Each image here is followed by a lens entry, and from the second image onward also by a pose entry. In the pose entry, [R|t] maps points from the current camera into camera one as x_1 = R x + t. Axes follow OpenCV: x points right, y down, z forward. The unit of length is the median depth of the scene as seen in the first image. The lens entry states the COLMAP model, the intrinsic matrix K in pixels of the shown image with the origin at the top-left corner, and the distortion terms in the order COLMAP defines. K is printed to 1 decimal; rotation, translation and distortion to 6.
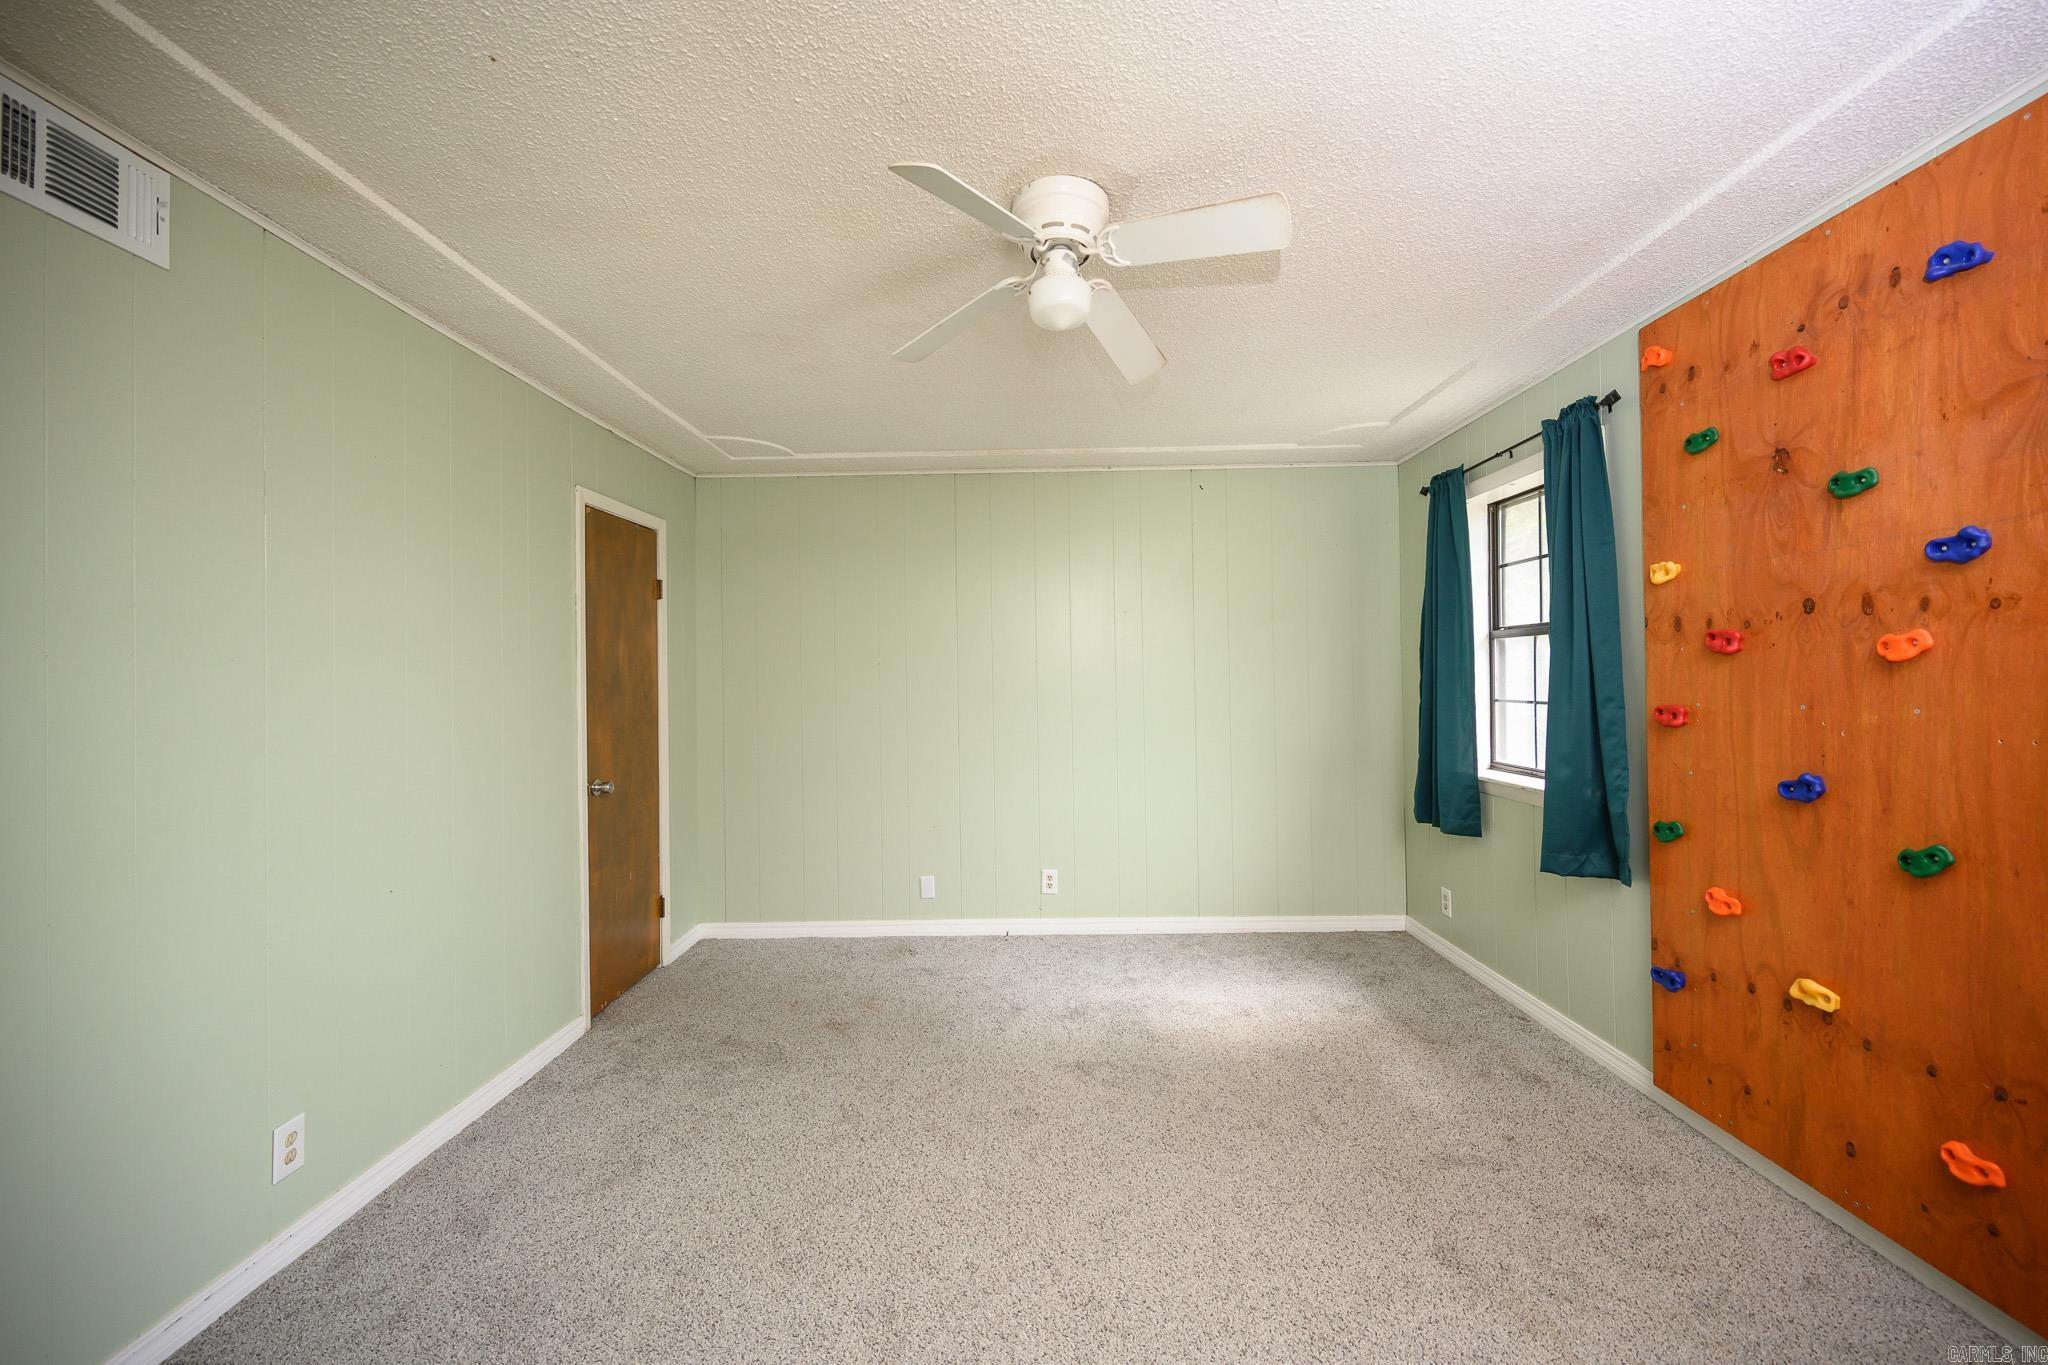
lens RADIAL K [[815.3, 0, 1027.3], [0, 815.3, 671.7], [0, 0, 1]] dist [0.001678, -0.000139]
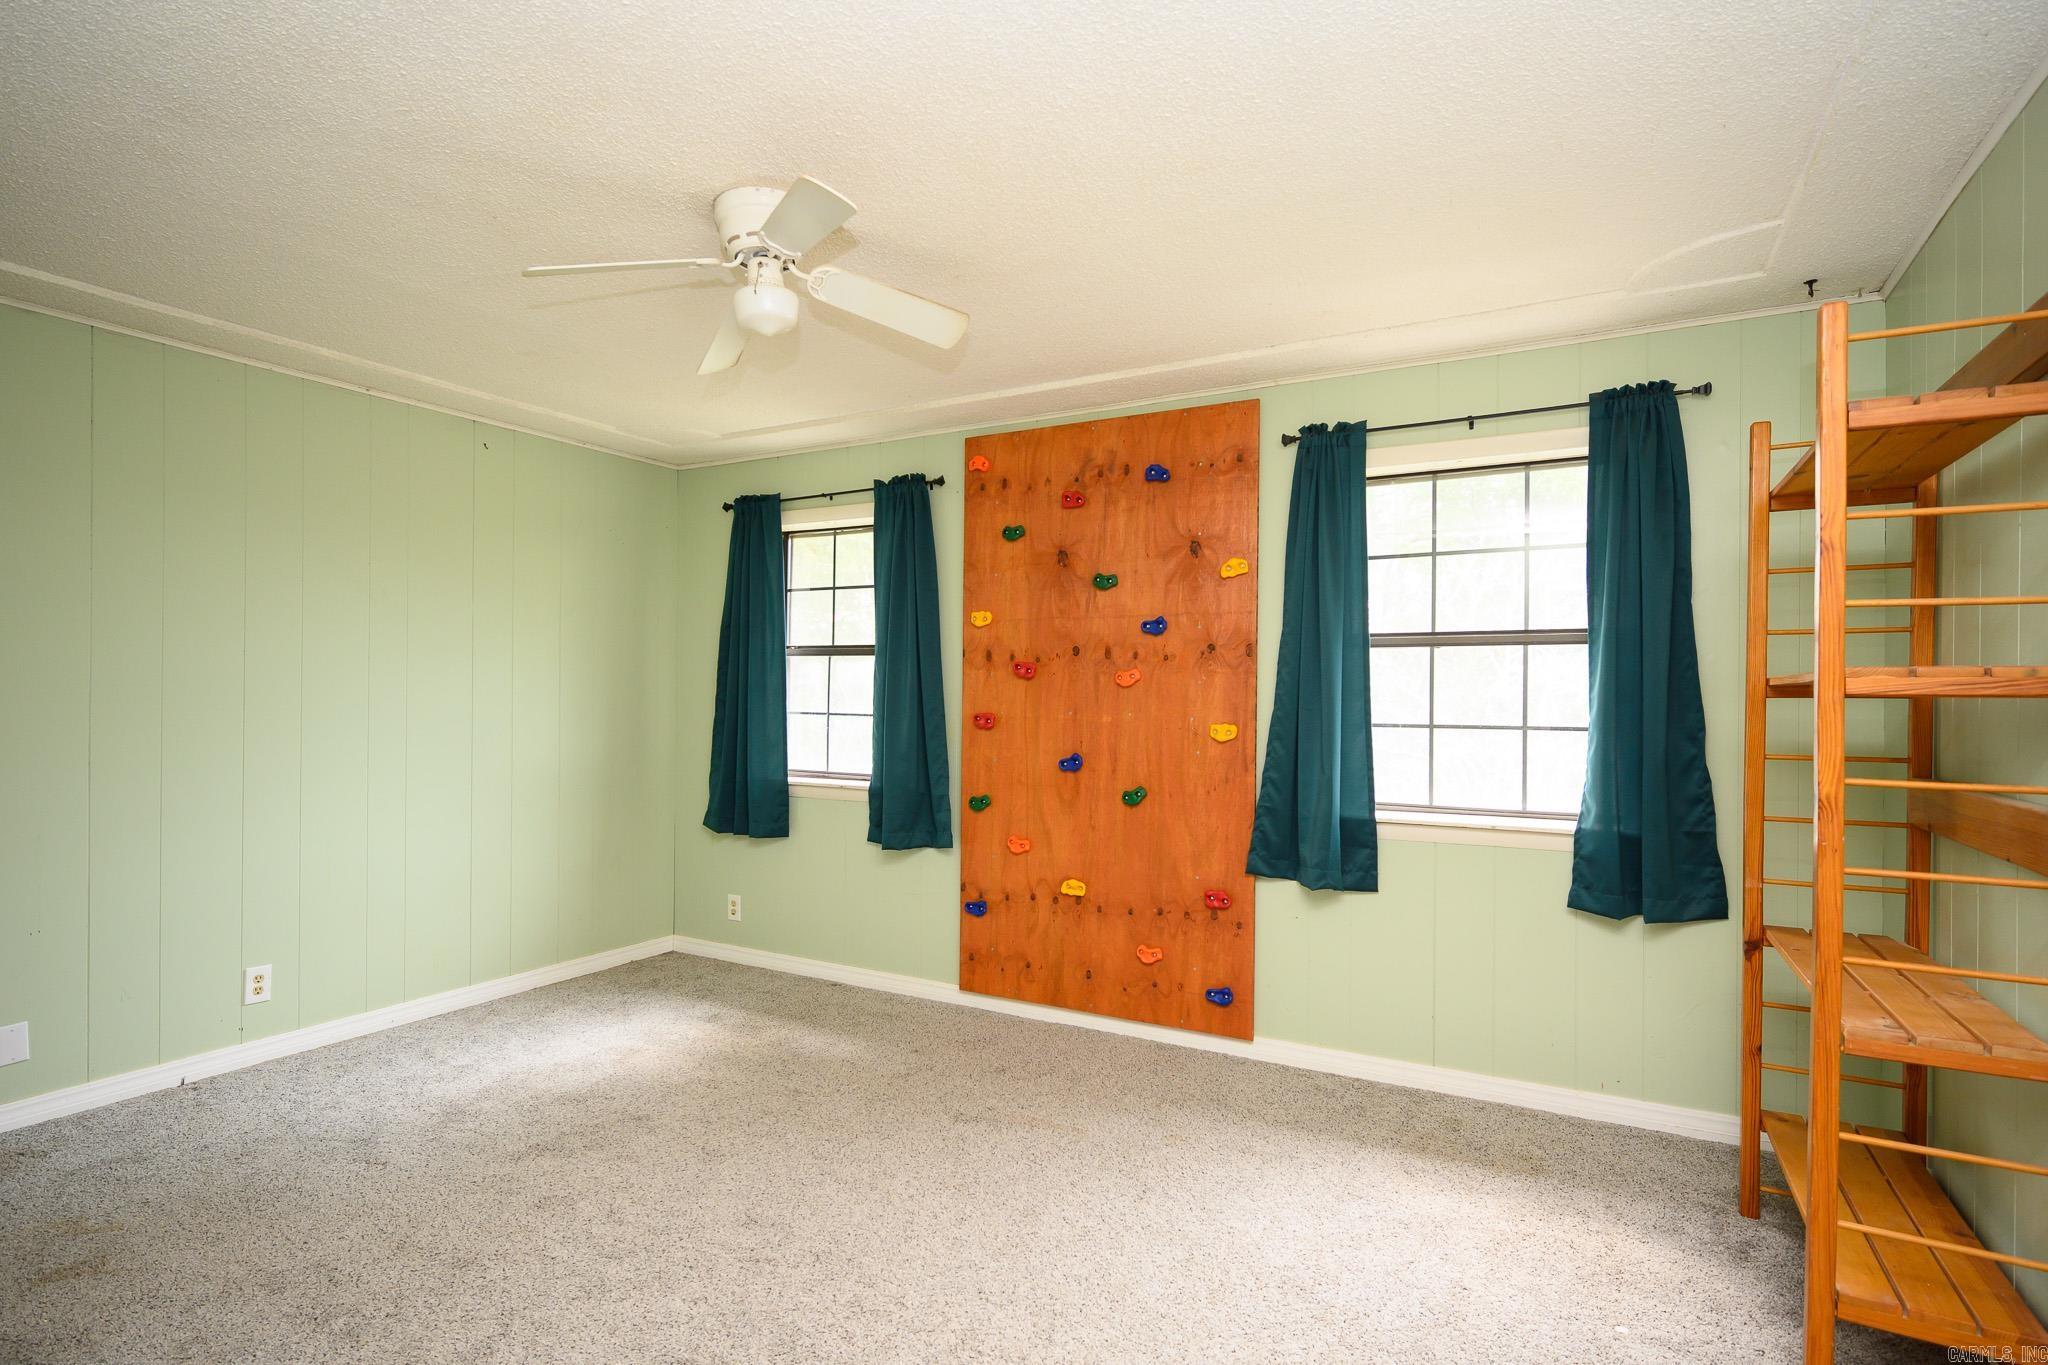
lens RADIAL K [[1040.6, 0, 1026.4], [0, 1040.6, 695.1], [0, 0, 1]] dist [0.003662, -0.000605]
pose [[0.474499, 0.017257, 0.880087, -0.768743], [-0.024131, 0.999687, -0.006592, 0.020199], [-0.879925, -0.018109, 0.474767, 0.082062]]
